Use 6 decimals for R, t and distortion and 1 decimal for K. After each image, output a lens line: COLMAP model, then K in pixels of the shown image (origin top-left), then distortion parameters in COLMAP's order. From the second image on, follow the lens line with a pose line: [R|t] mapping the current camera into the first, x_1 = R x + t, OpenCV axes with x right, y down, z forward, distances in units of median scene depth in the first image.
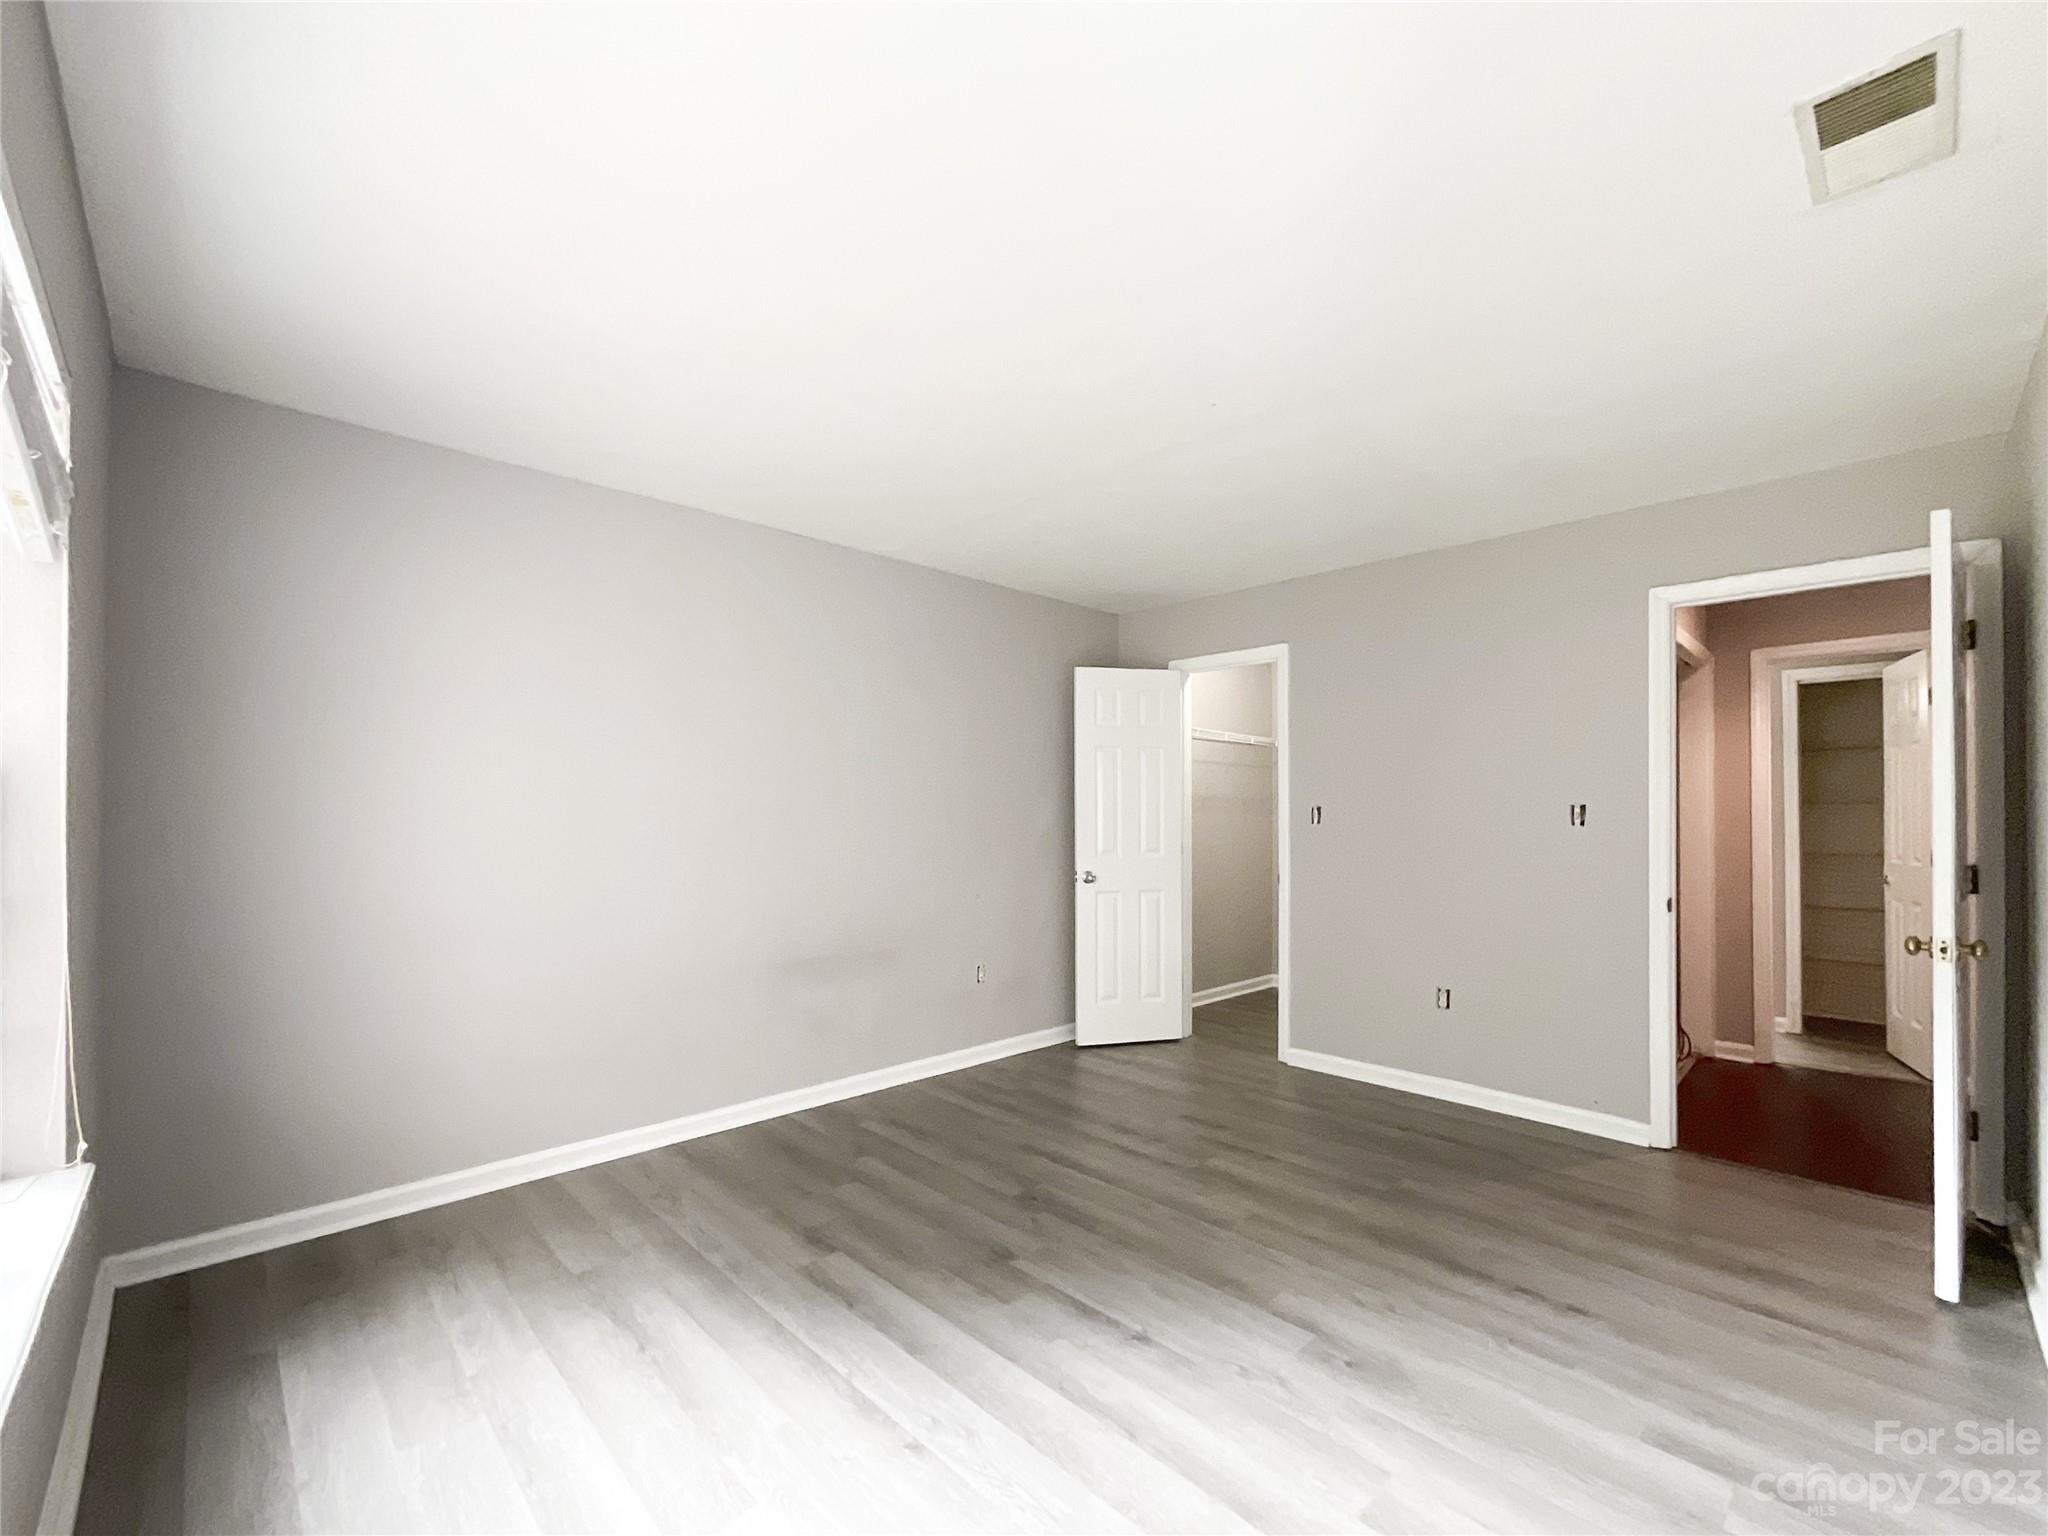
lens RADIAL K [[859.9, 0, 1016.5], [0, 859.9, 810.4], [0, 0, 1]] dist [-0.000638, 0.000325]
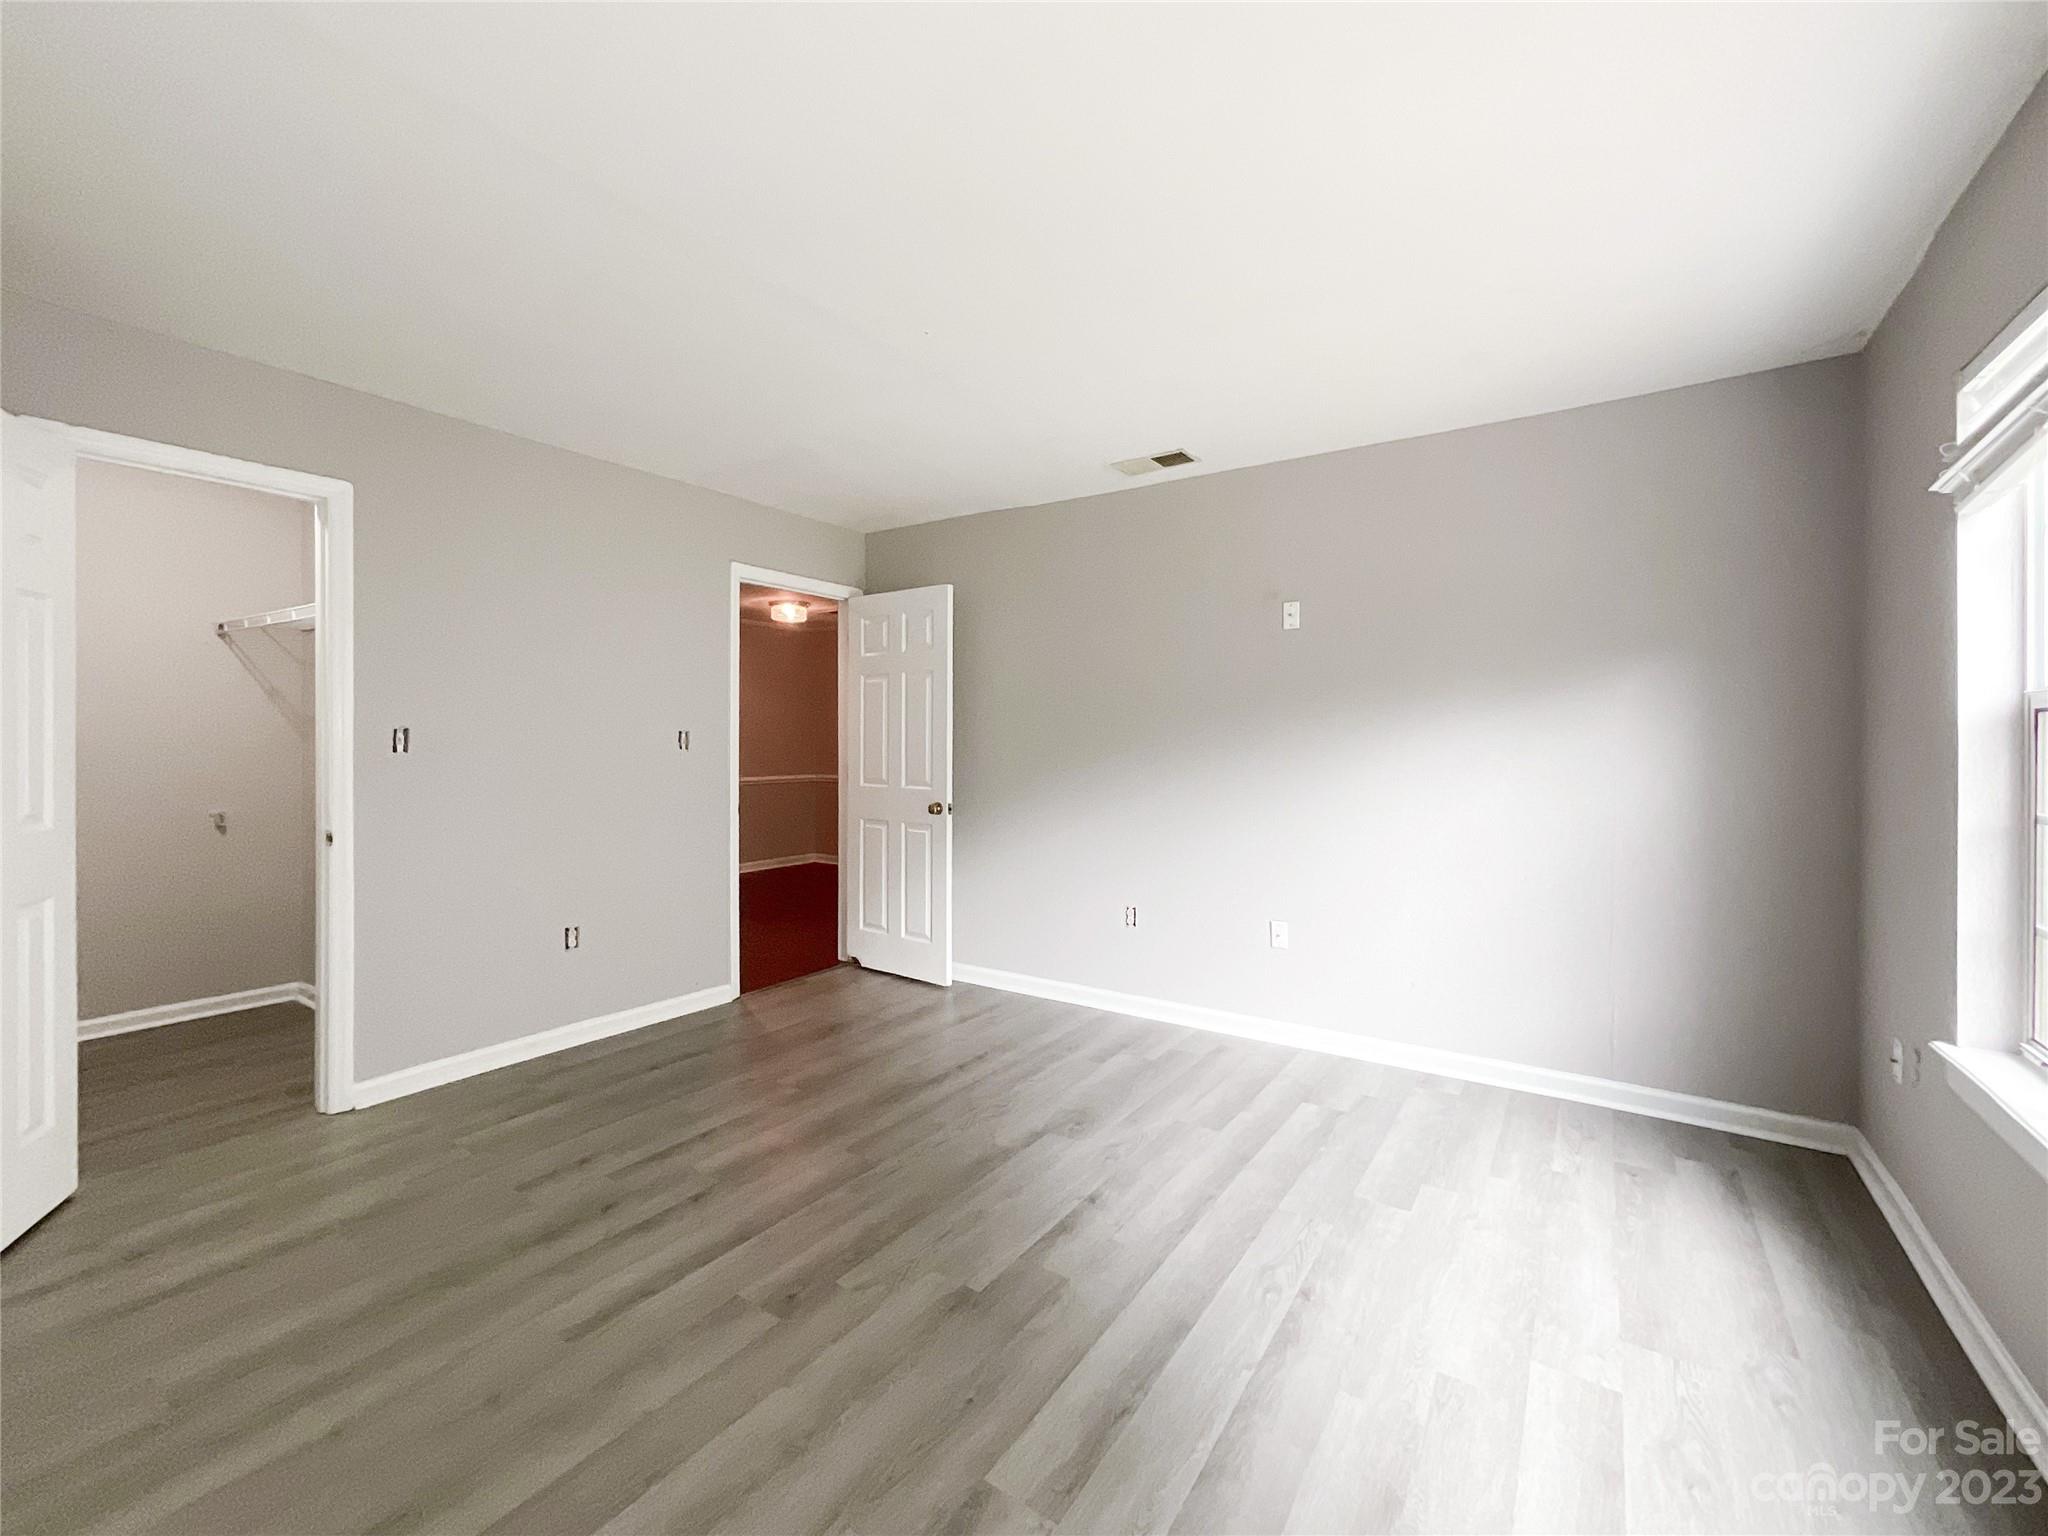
lens RADIAL K [[847.7, 0, 1033.7], [0, 847.7, 766.6], [0, 0, 1]] dist [-0.001656, 0.000254]
pose [[-0.219153, -0.023913, 0.975397, -0.743717], [-0.012649, 0.999685, 0.021666, 0.010433], [-0.975608, -0.007590, -0.219387, 1.063019]]
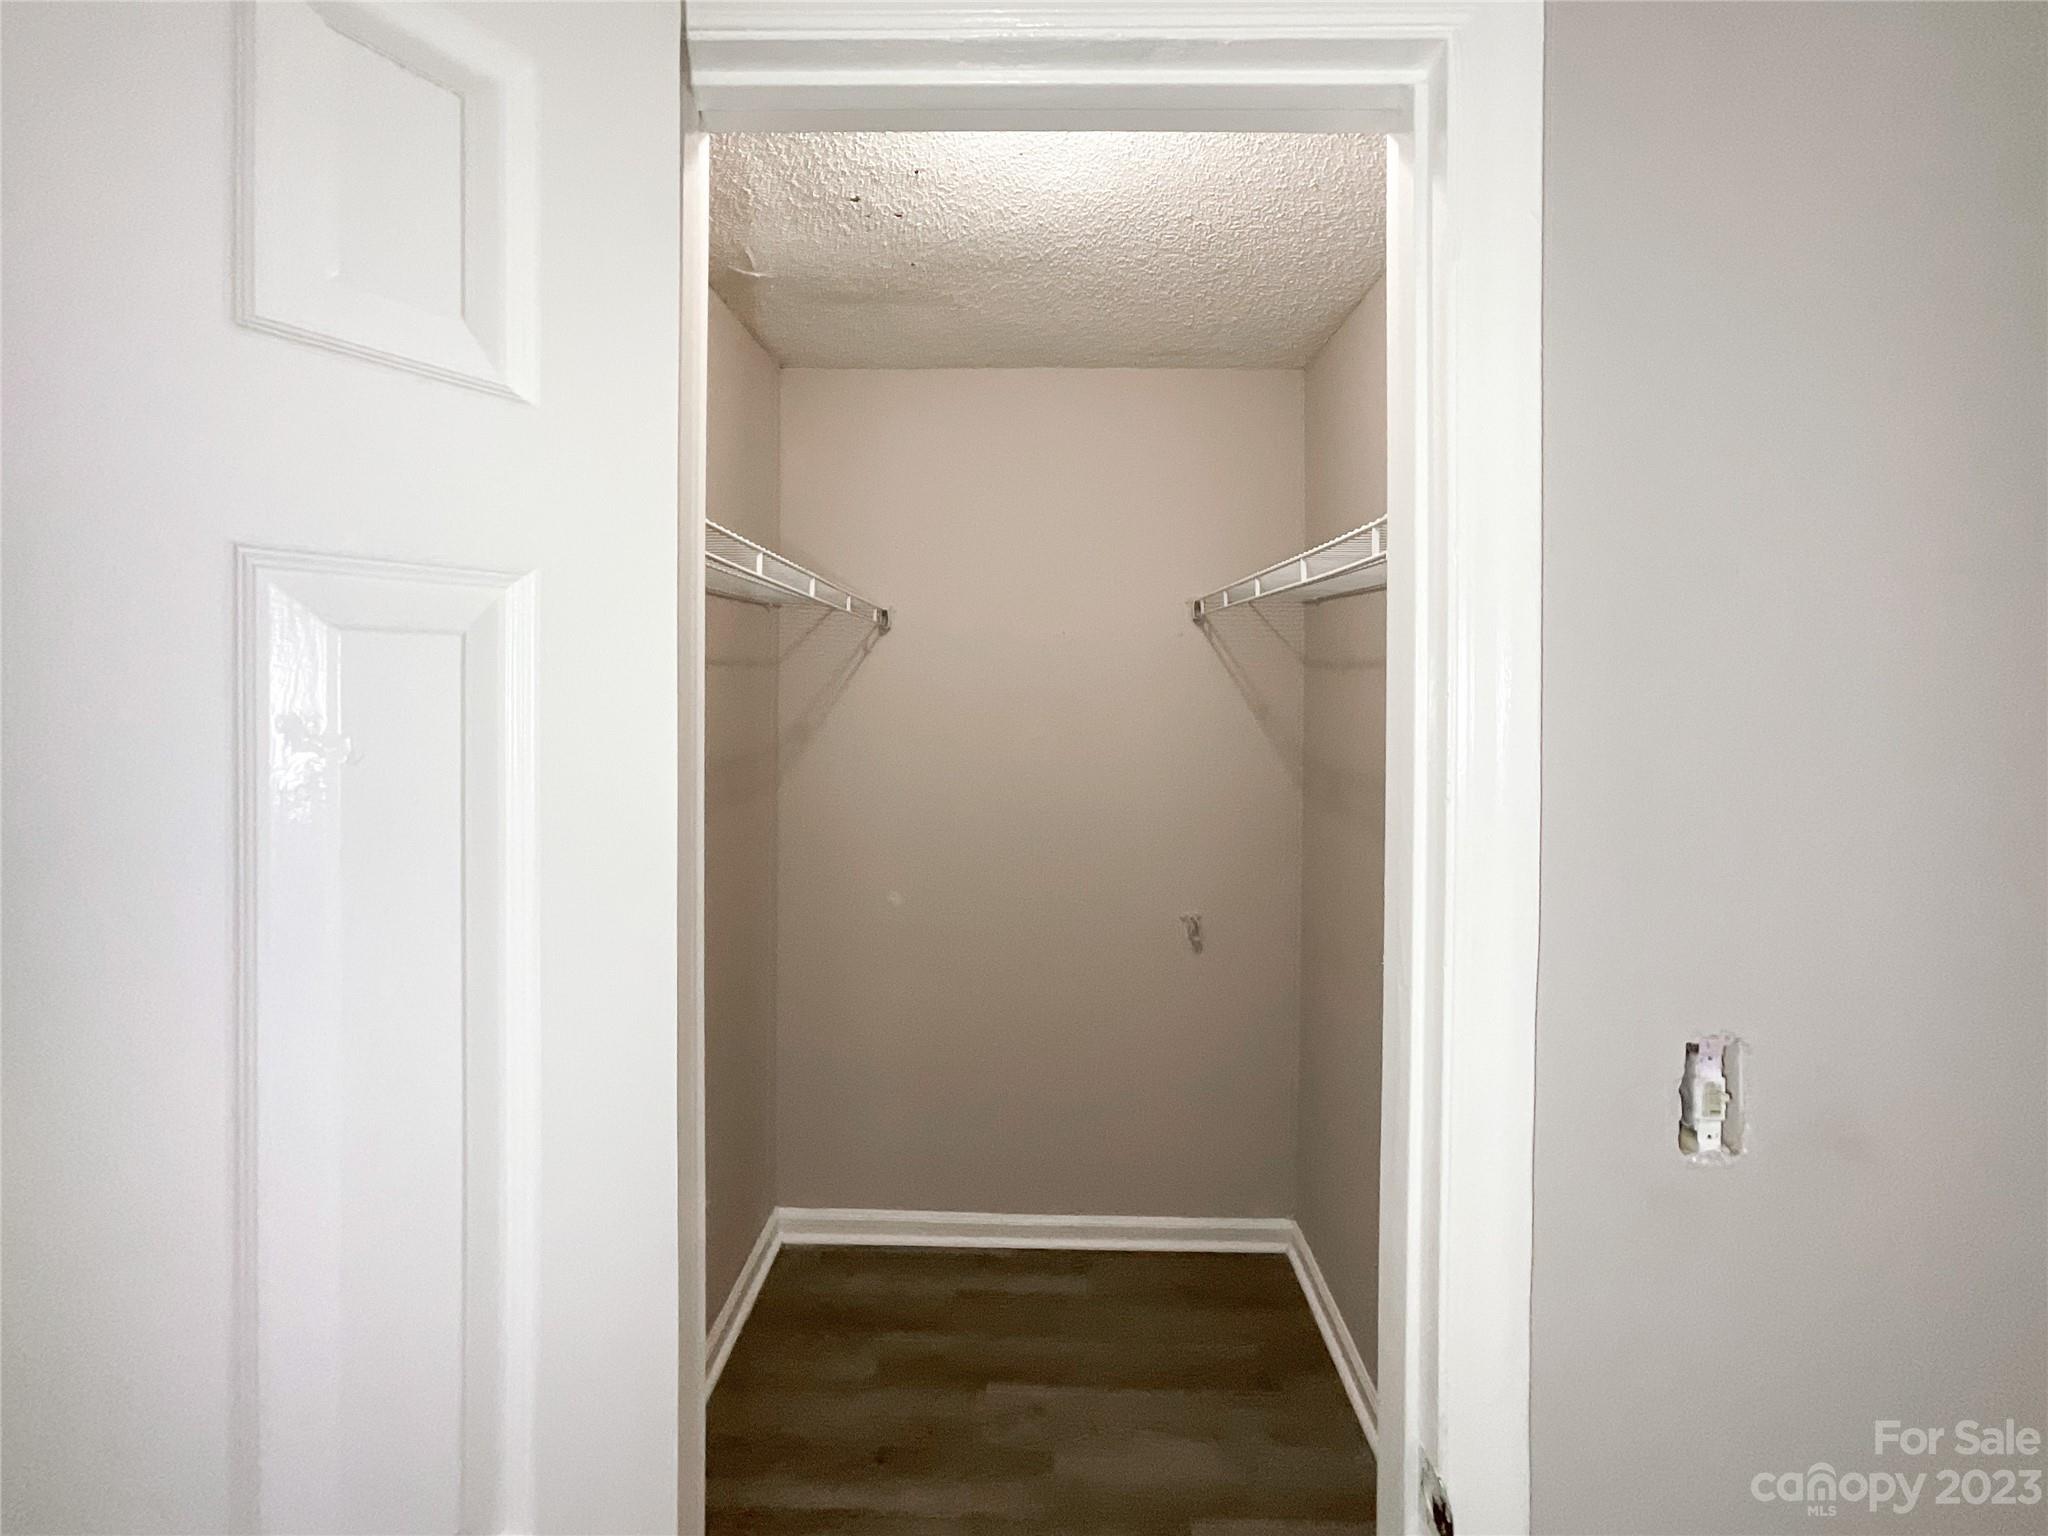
lens RADIAL K [[847.7, 0, 1033.7], [0, 847.7, 766.6], [0, 0, 1]] dist [-0.001656, 0.000254]
pose [[0.700203, -0.094315, 0.707687, 0.807412], [0.025058, 0.993872, 0.107663, -0.187635], [-0.713504, -0.057653, 0.698275, 1.929609]]
